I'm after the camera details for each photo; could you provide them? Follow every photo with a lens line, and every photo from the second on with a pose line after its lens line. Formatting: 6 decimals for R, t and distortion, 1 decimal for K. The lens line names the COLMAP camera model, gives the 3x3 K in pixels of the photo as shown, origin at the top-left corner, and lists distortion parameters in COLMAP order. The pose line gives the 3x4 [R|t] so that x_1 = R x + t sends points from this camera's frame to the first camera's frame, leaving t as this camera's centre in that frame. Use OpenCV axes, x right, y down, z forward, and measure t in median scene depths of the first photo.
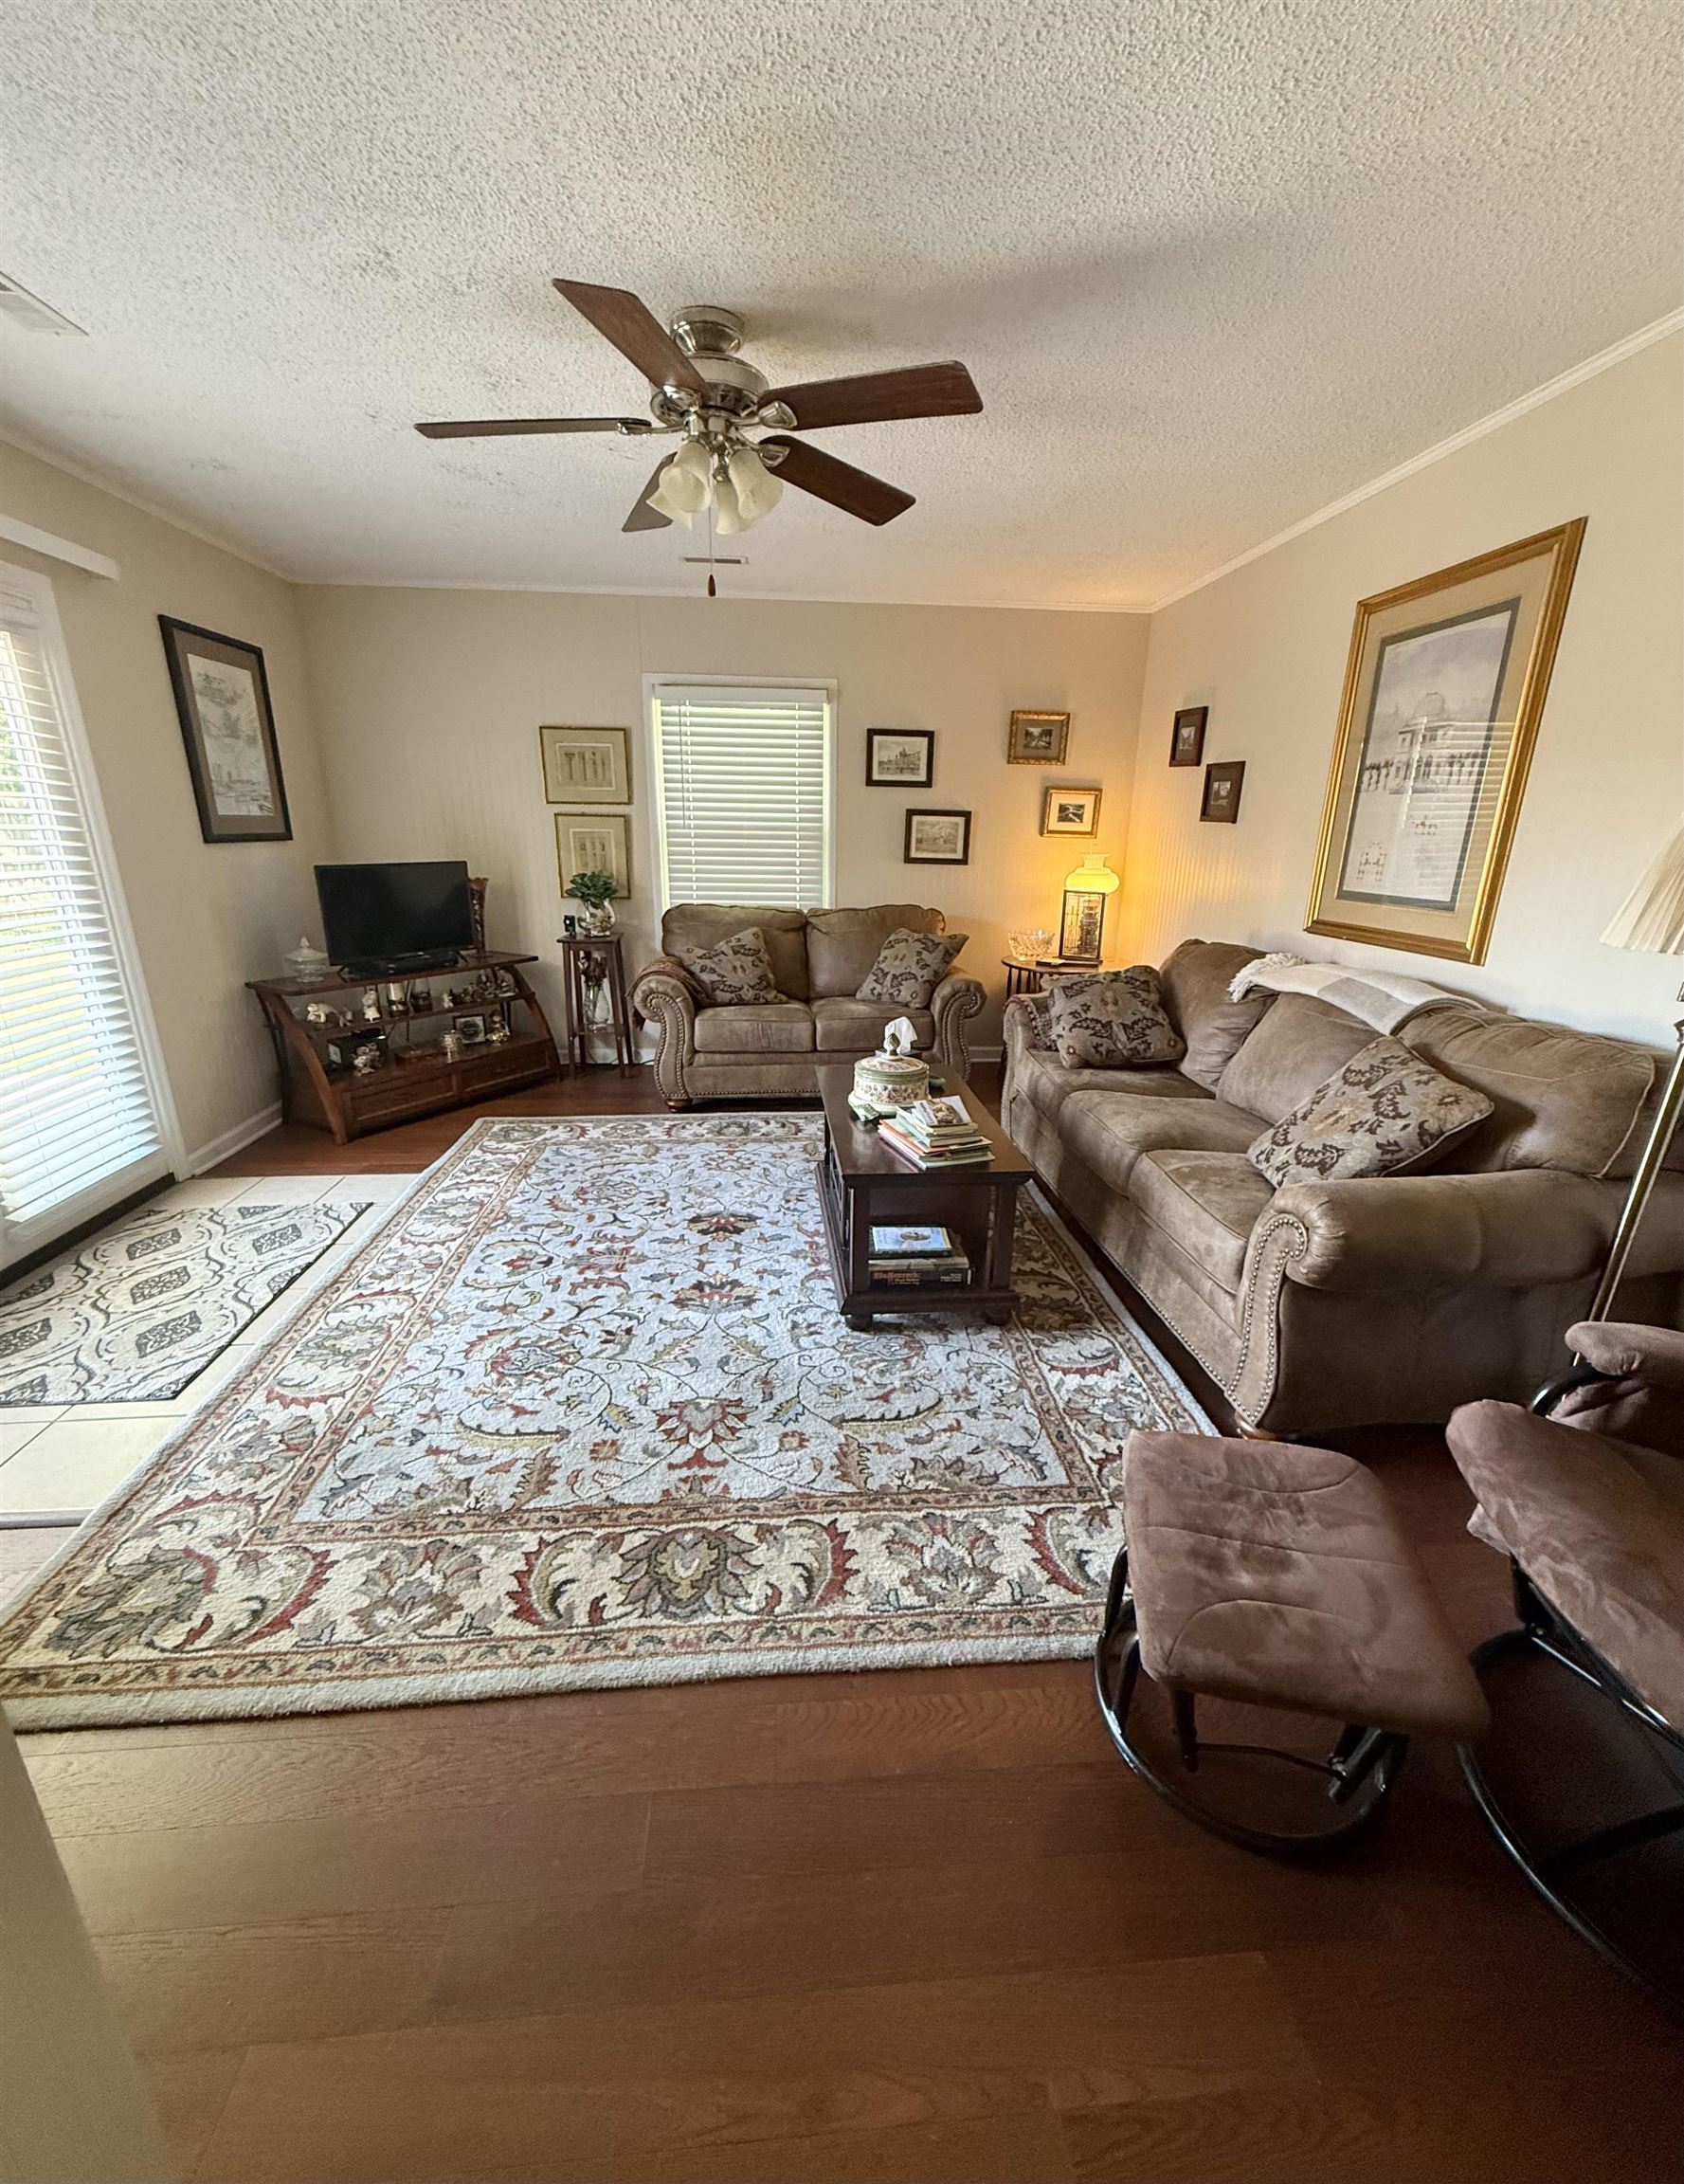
lens RADIAL K [[895.2, 0, 845.6], [0, 895.2, 1121.4], [0, 0, 1]] dist [0.000747, 0.000443]
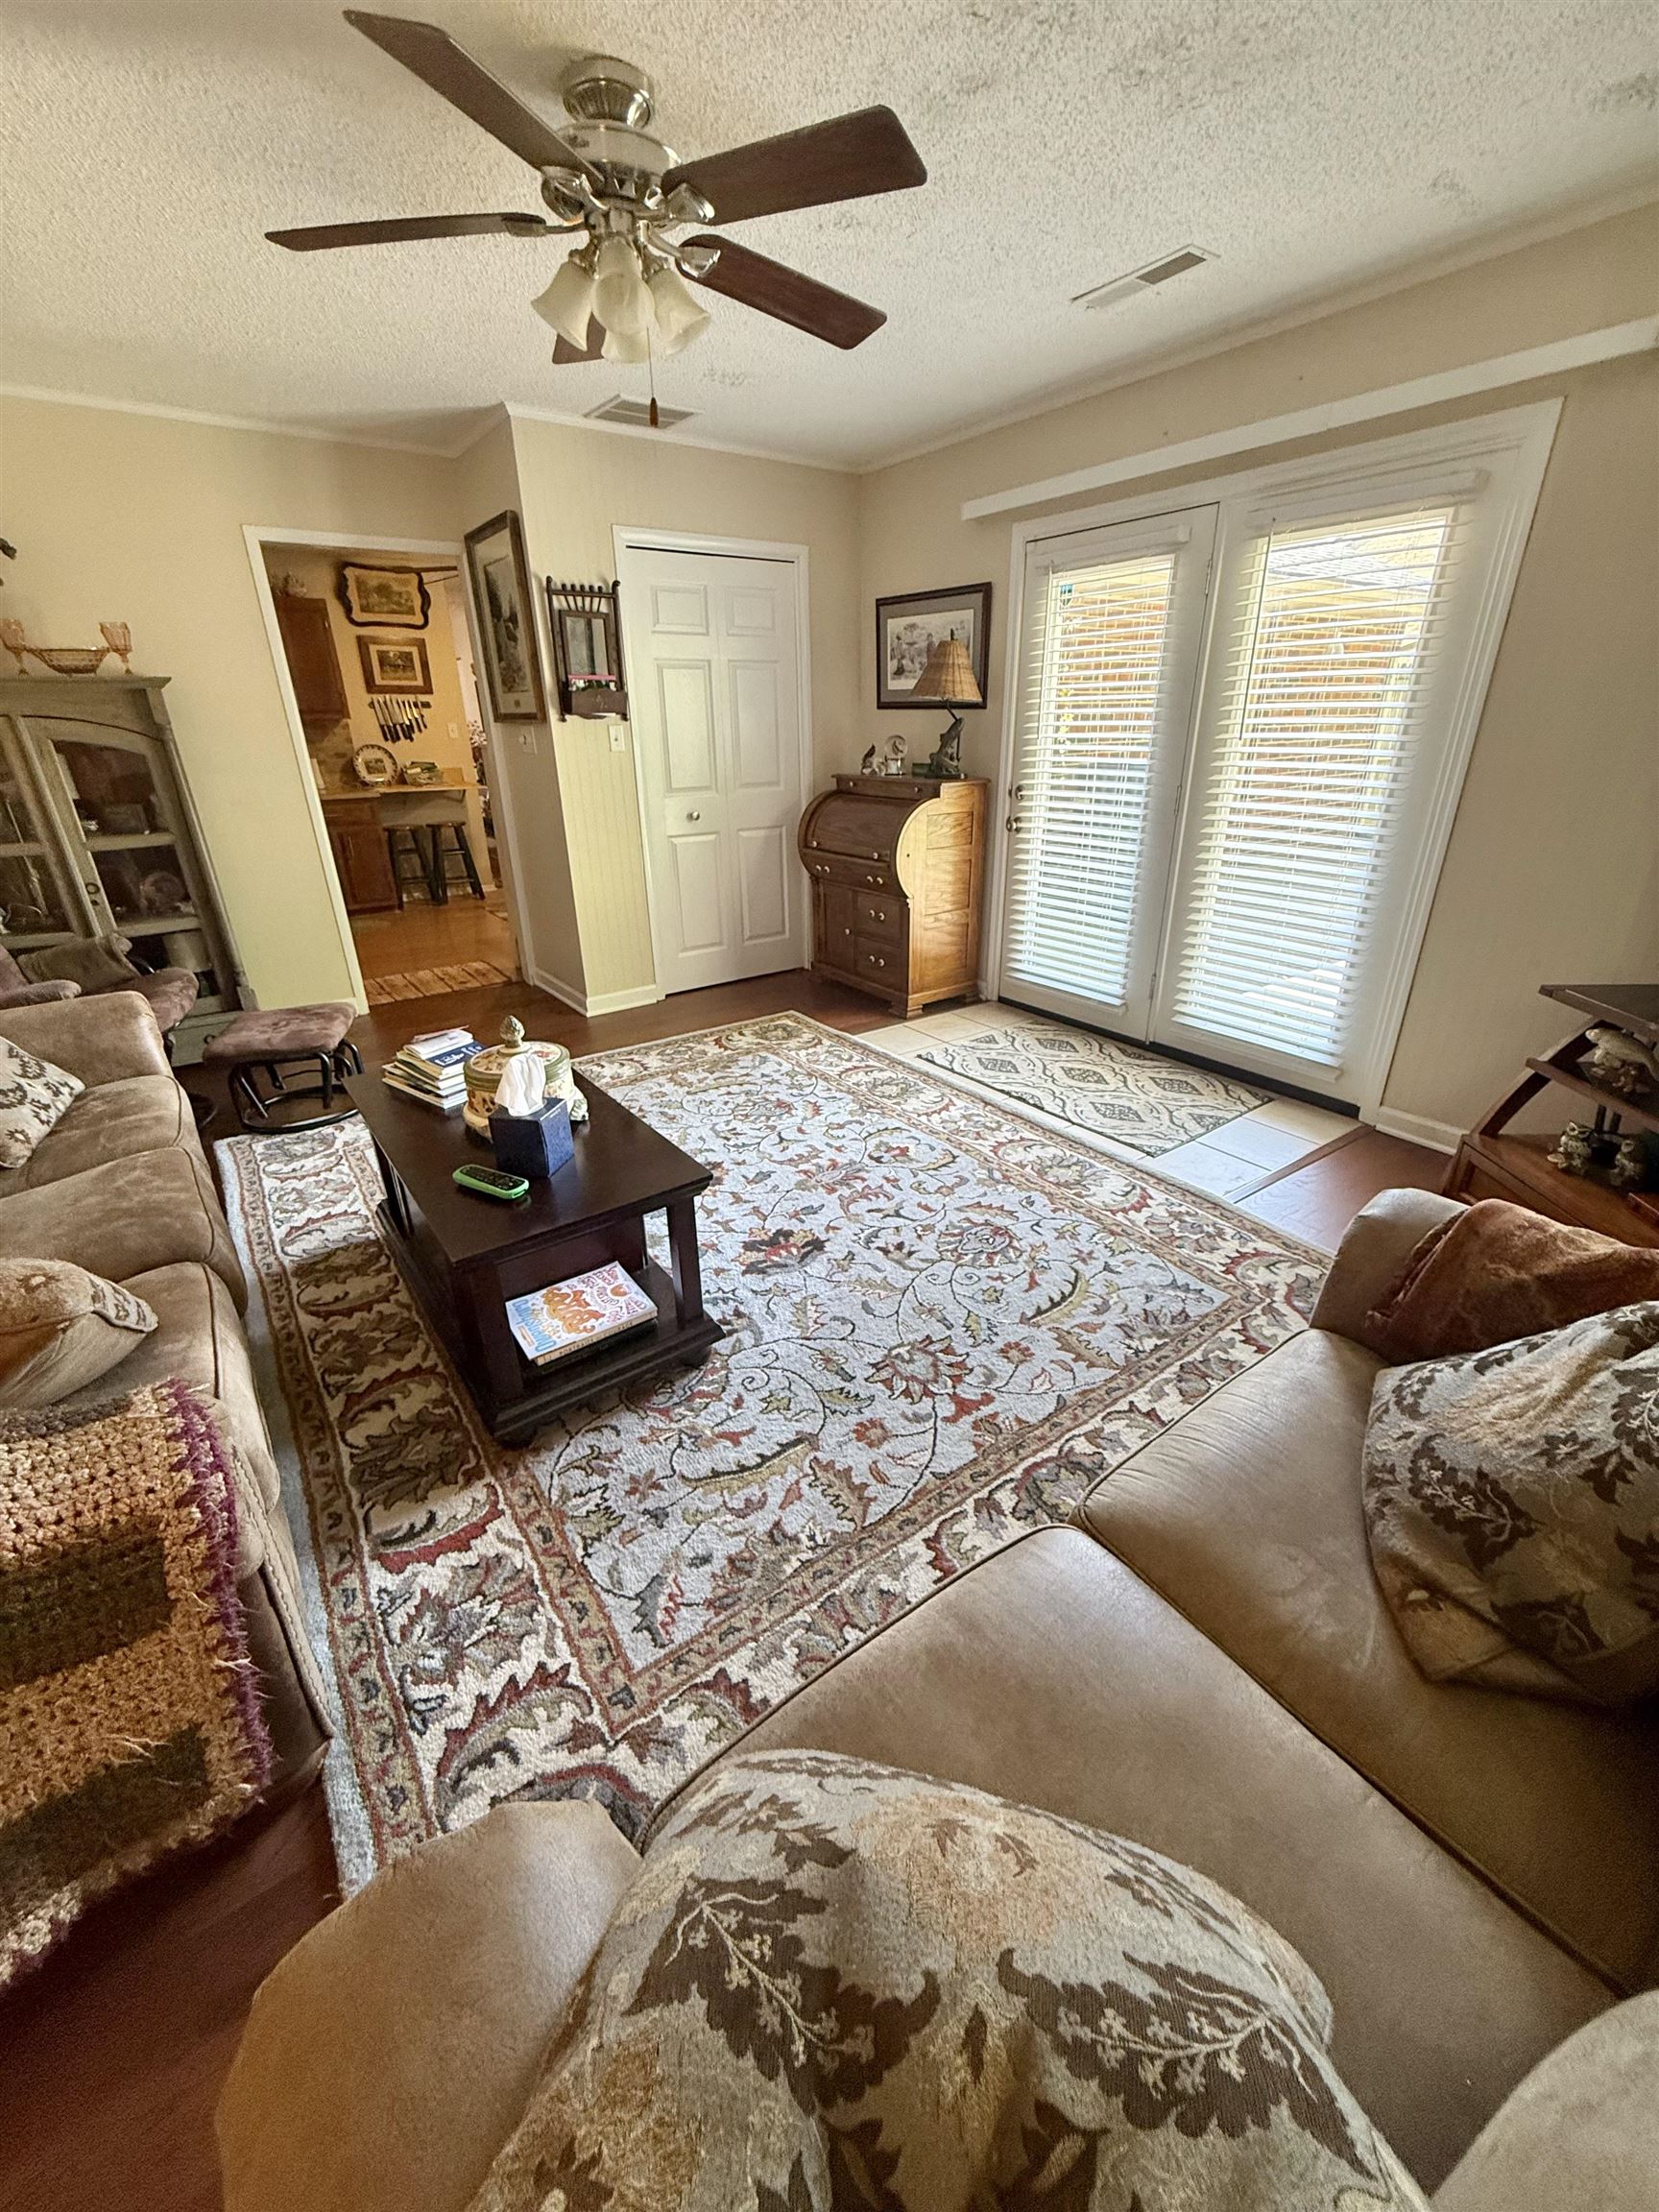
lens RADIAL K [[881.0, 0, 833.4], [0, 881.0, 1101.3], [0, 0, 1]] dist [0.001135, -0.000406]
pose [[-0.857063, 0.205038, -0.472655, 0.190093], [-0.161217, 0.764598, 0.624018, -0.567364], [0.489338, 0.611023, -0.622253, 1.717536]]
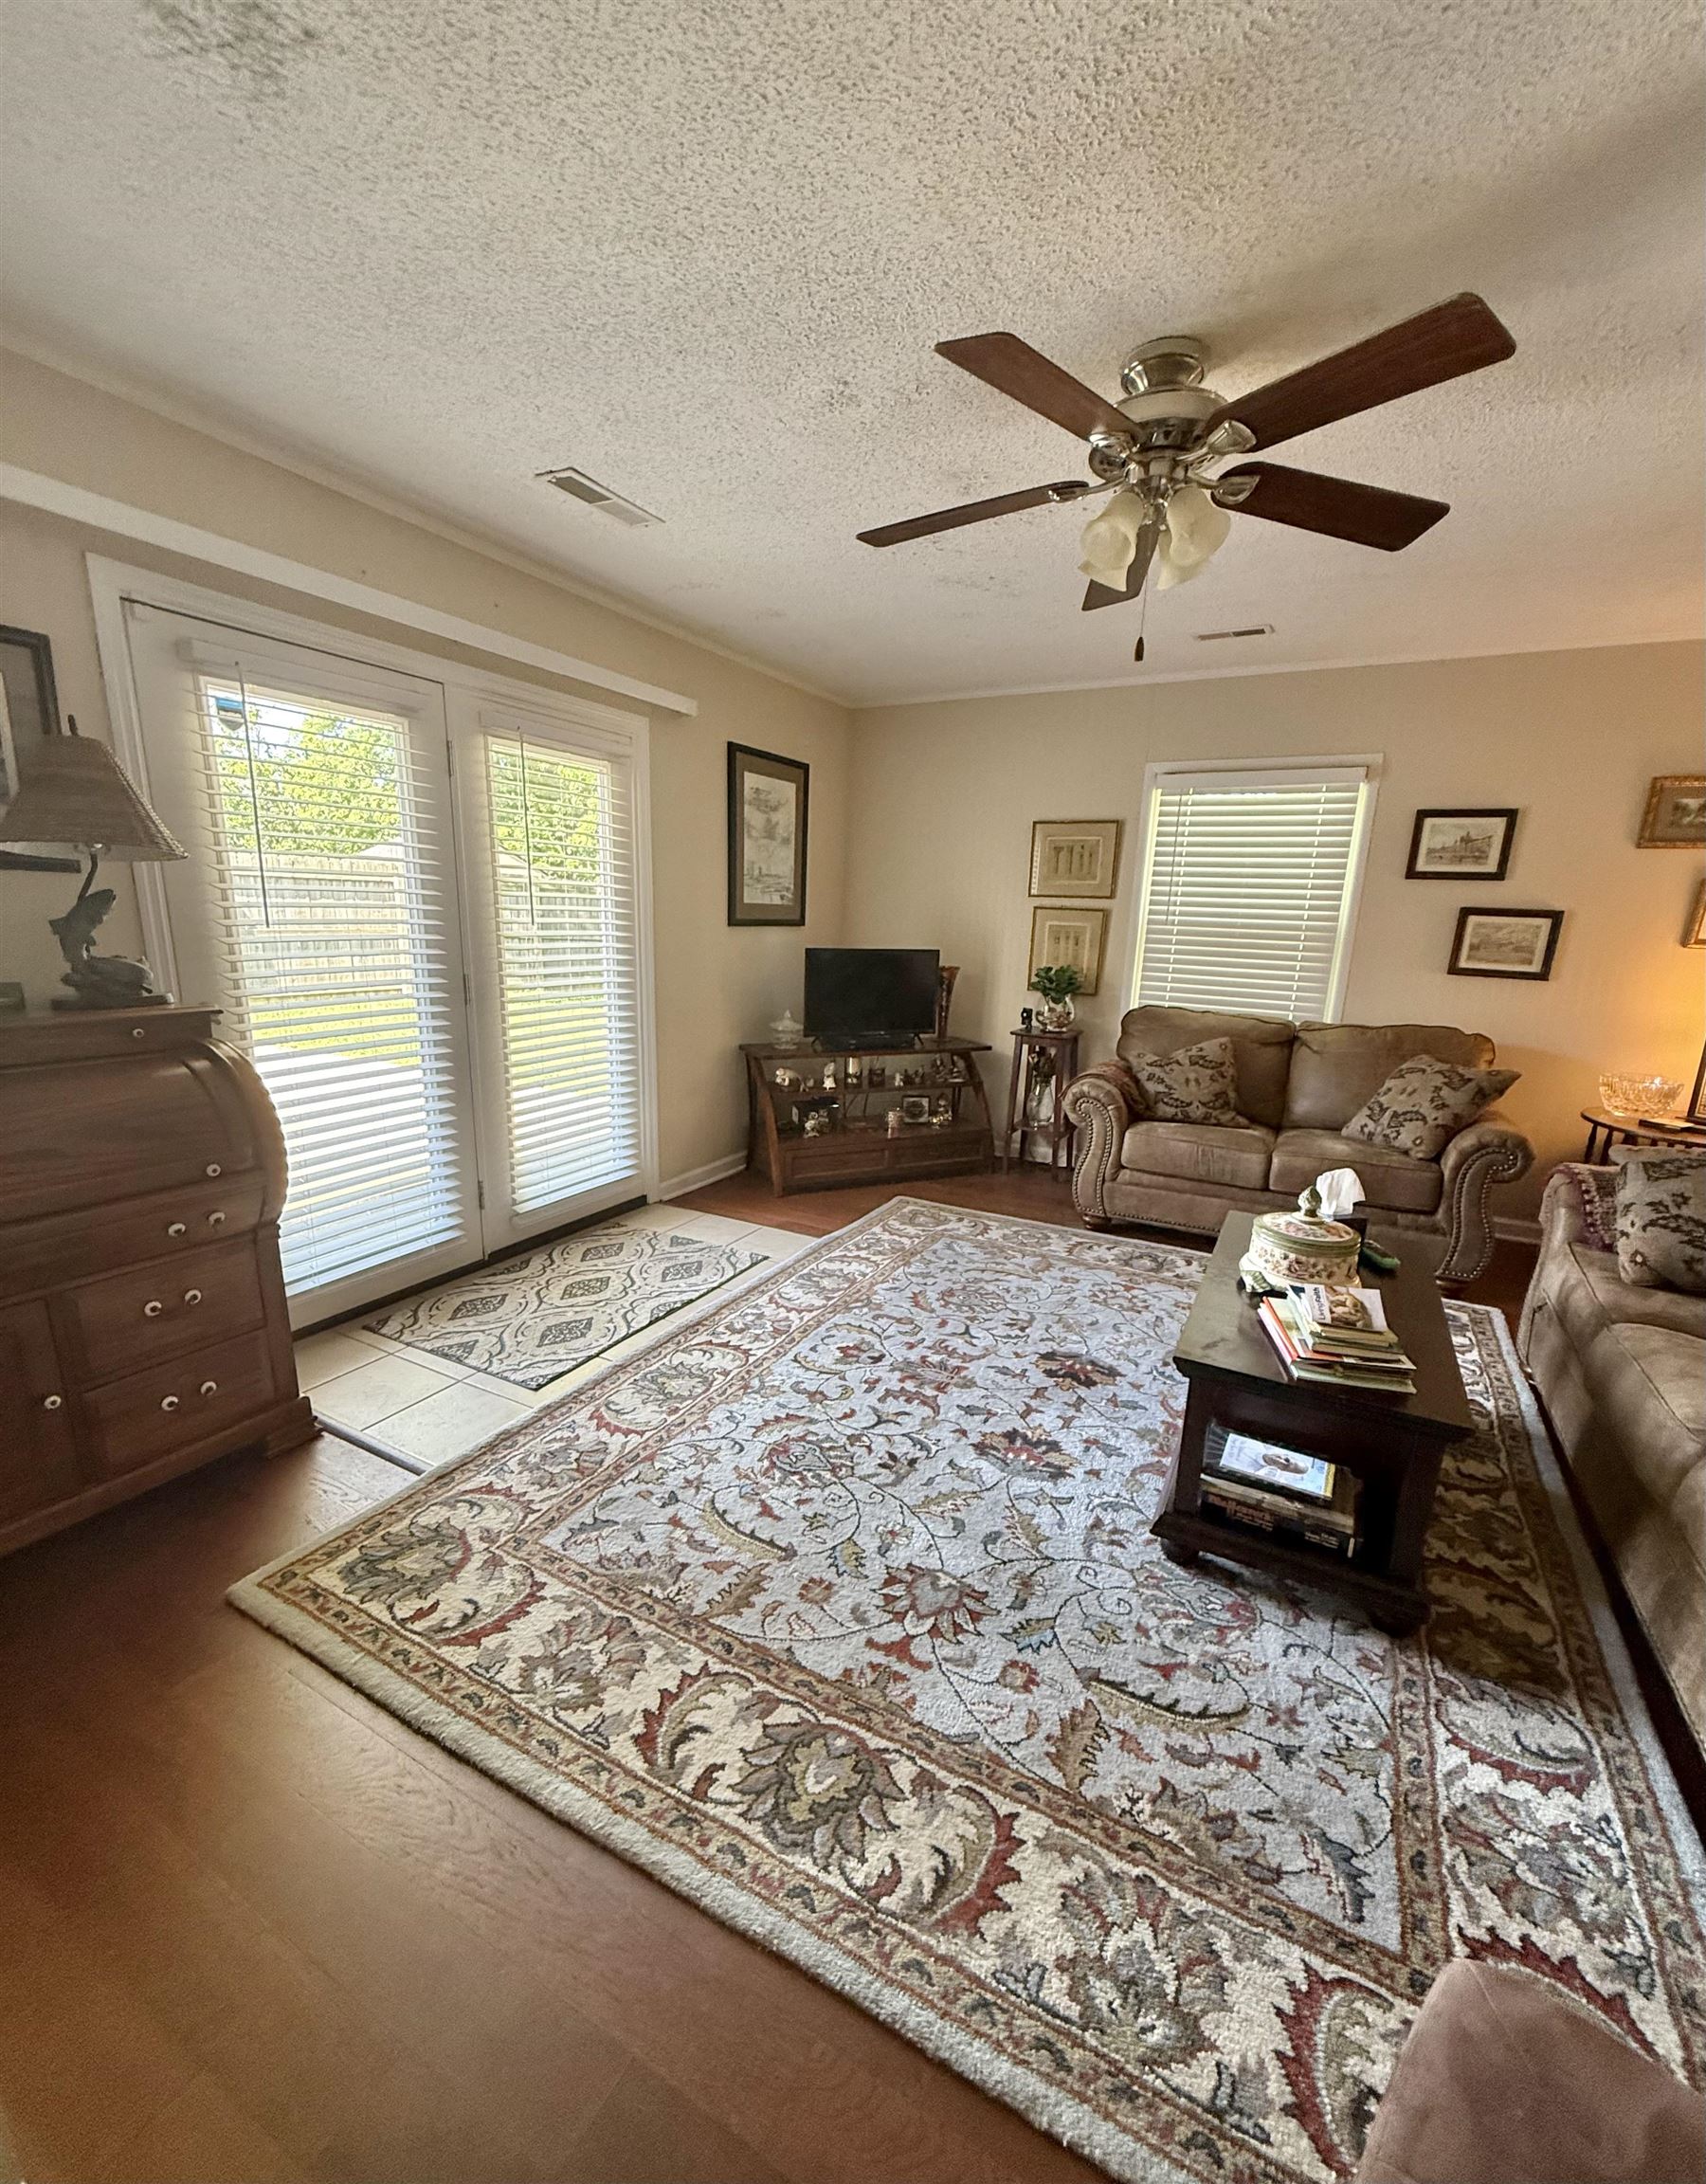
lens RADIAL K [[907.9, 0, 855.8], [0, 907.9, 1136.1], [0, 0, 1]] dist [0.000716, 0.000017]
pose [[0.837923, 0.146343, -0.525803, 0.134613], [-0.192638, 0.980679, -0.034045, -0.042604], [0.510662, 0.129817, 0.849925, 0.146609]]
